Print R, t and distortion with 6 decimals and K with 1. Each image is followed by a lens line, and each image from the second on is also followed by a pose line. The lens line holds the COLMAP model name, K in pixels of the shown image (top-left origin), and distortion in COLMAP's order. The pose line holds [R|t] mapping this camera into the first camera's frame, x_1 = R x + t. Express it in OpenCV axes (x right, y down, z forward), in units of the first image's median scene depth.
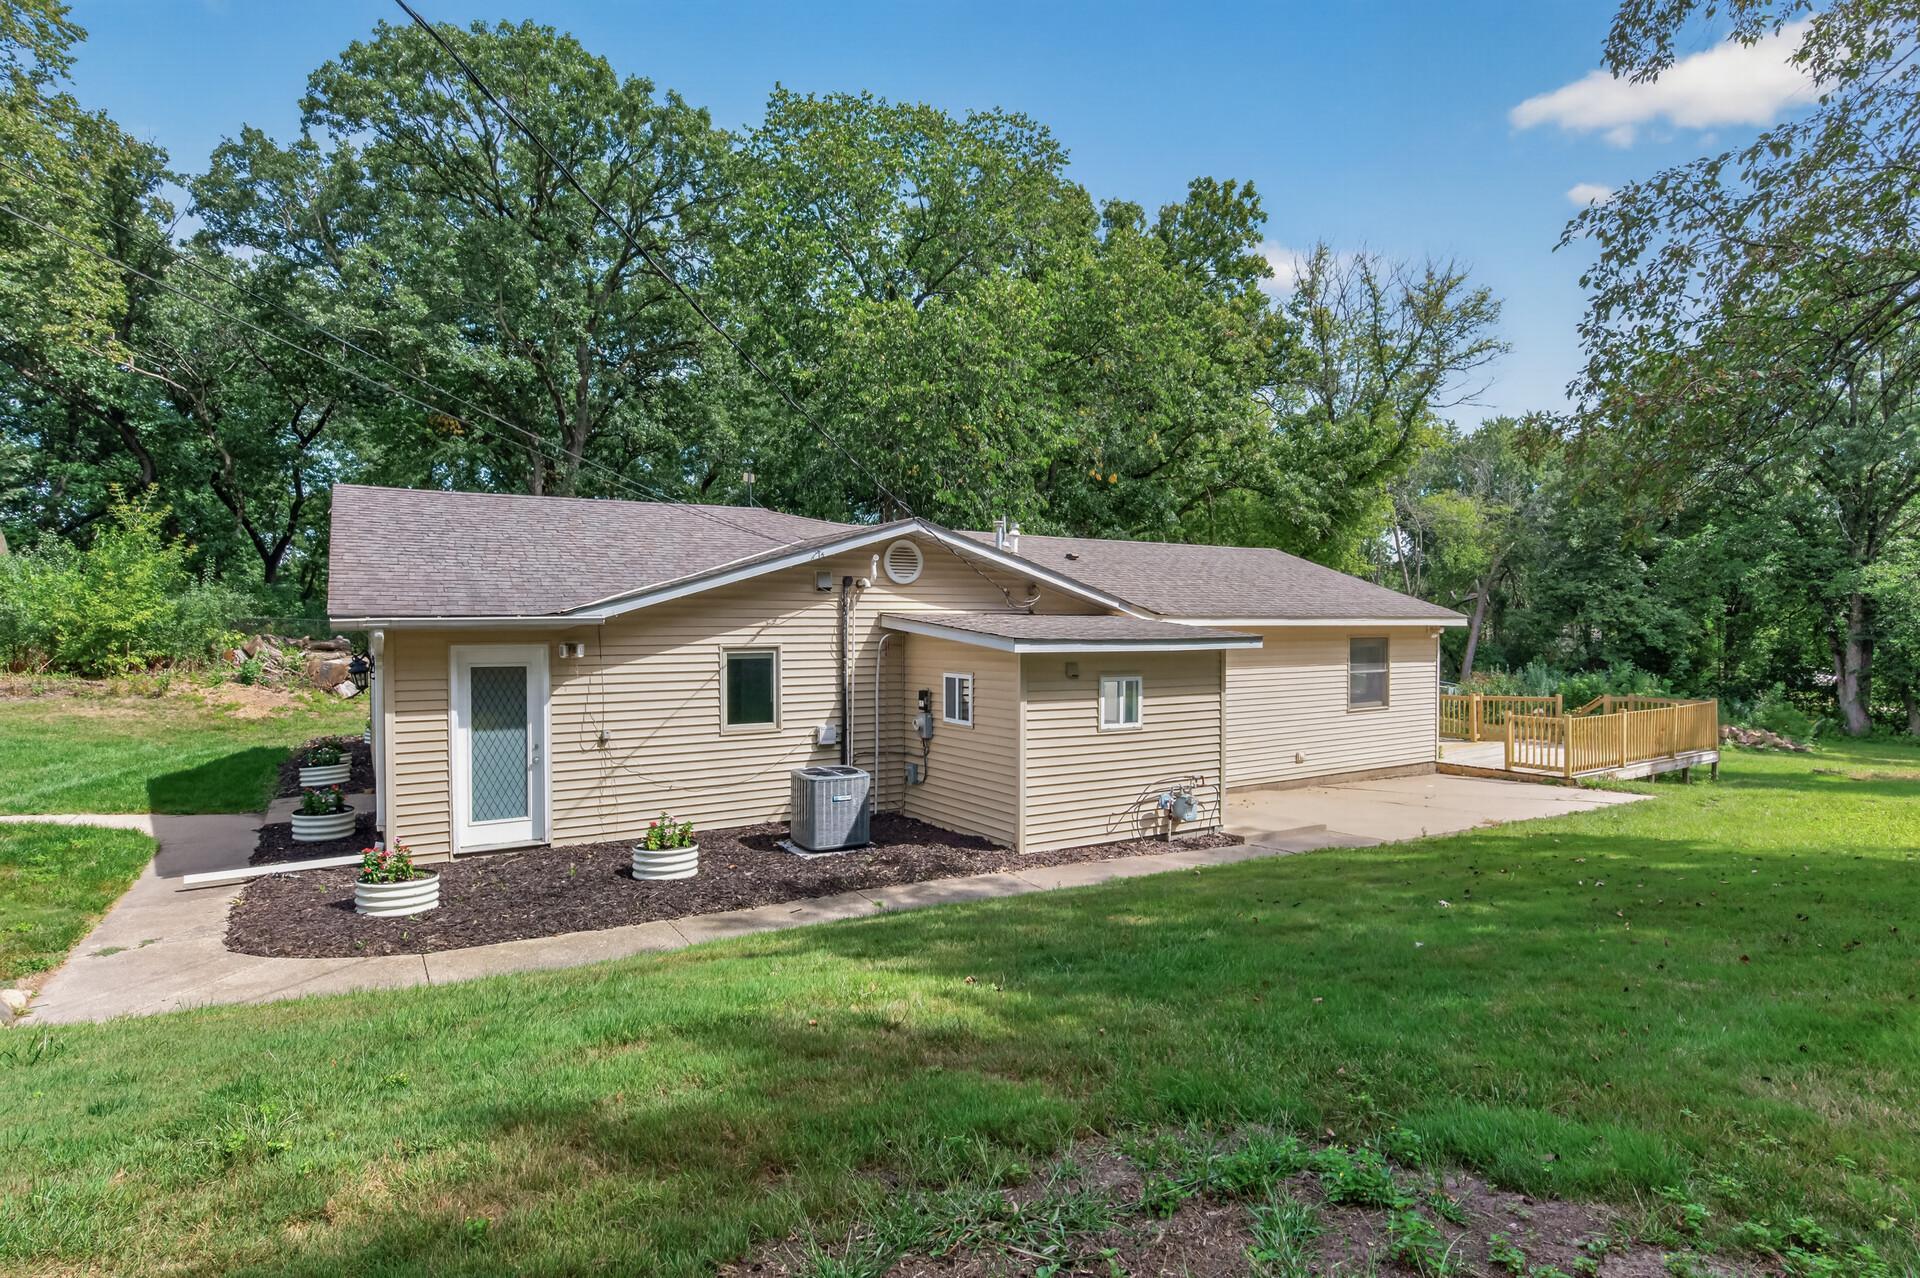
lens RADIAL K [[959.0, 0, 960.9], [0, 959.0, 617.3], [0, 0, 1]] dist [-0.003163, -0.000063]
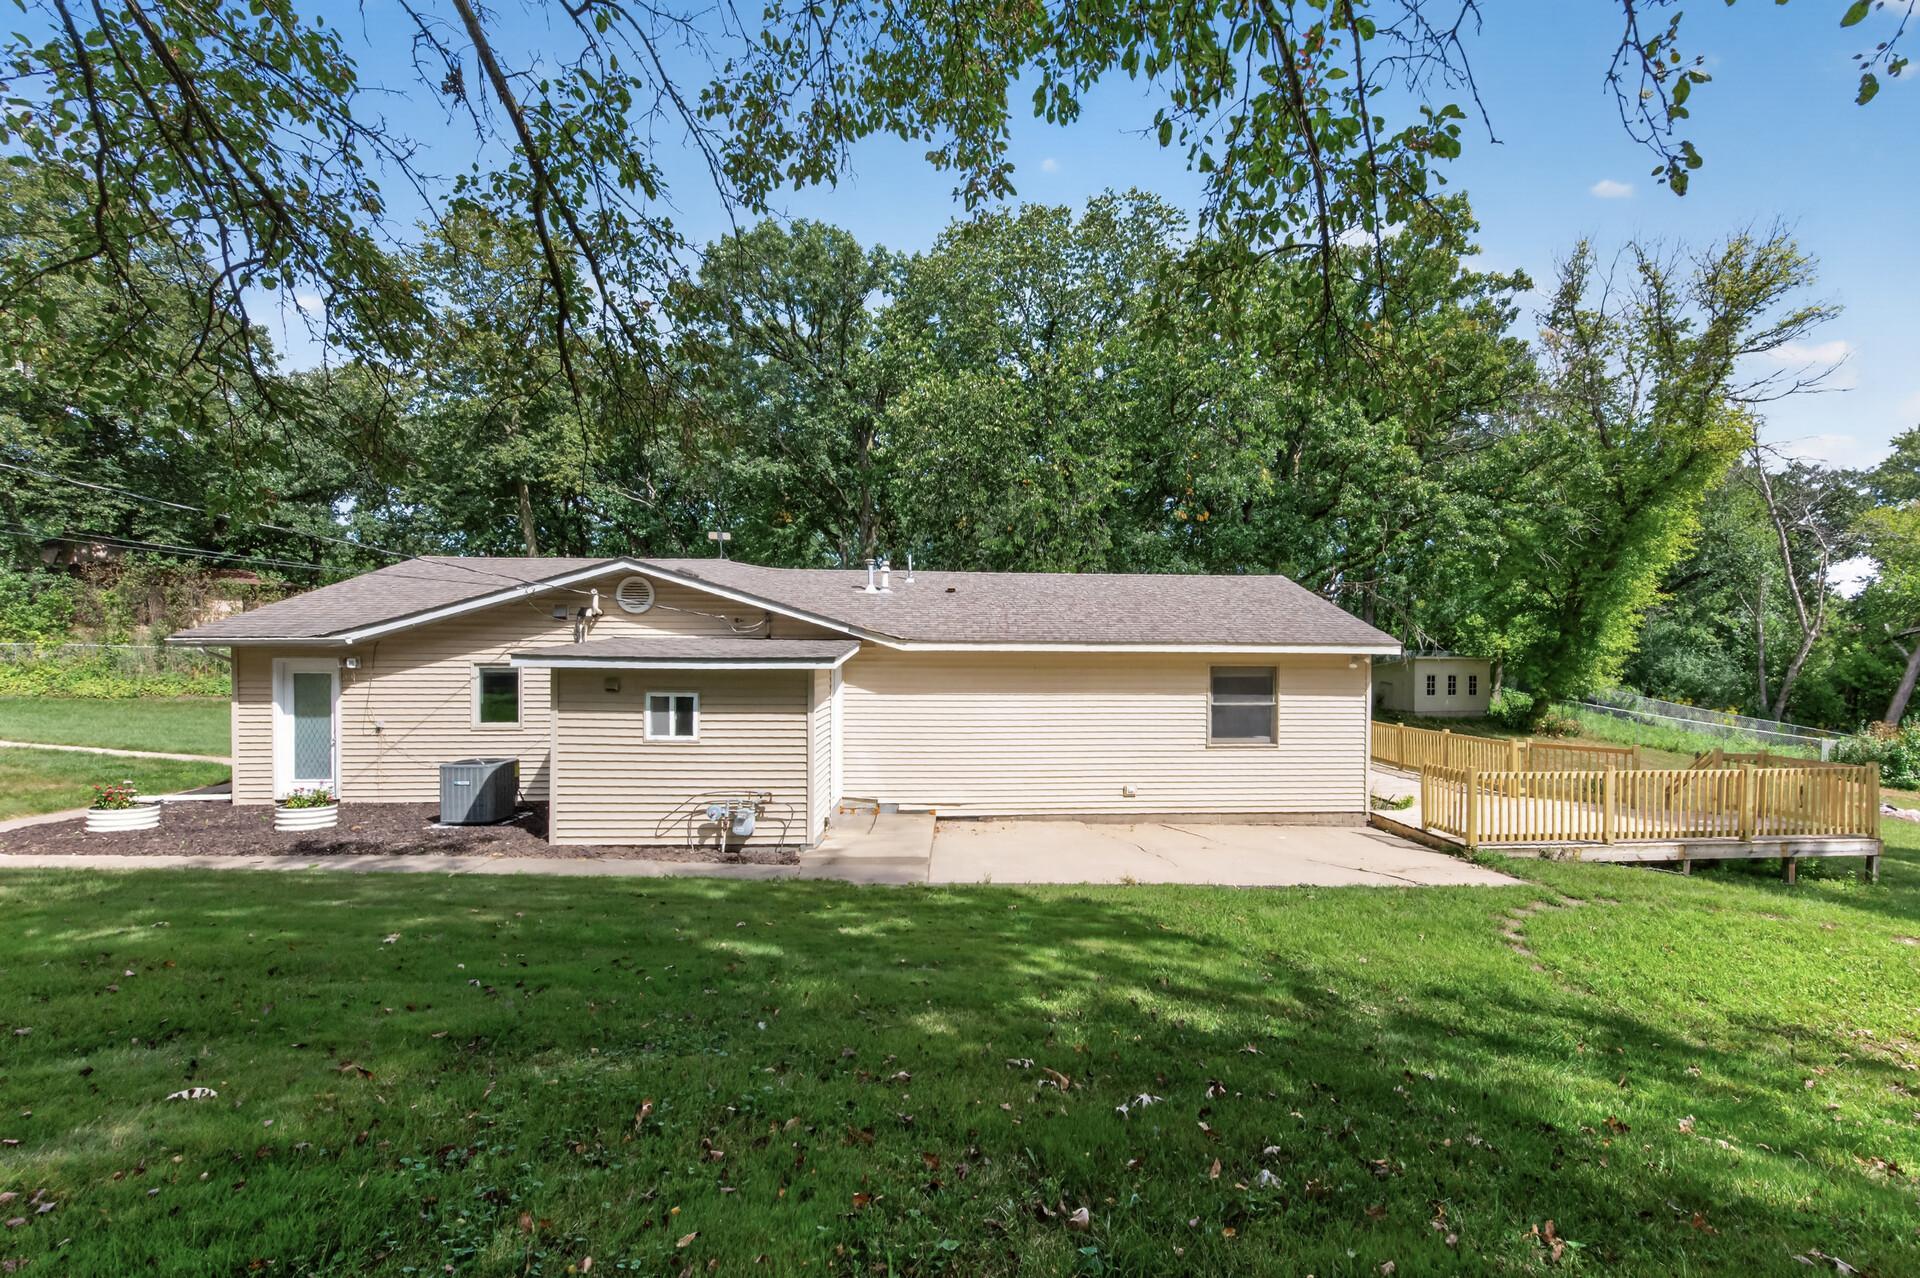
lens RADIAL K [[770.7, 0, 960.0], [0, 770.7, 639.0], [0, 0, 1]] dist [0.013852, -0.000052]
pose [[0.888653, -0.005867, -0.458542, 0.792121], [-0.003670, 0.999795, -0.019904, 0.016682], [0.458565, 0.019370, 0.888450, 0.346813]]
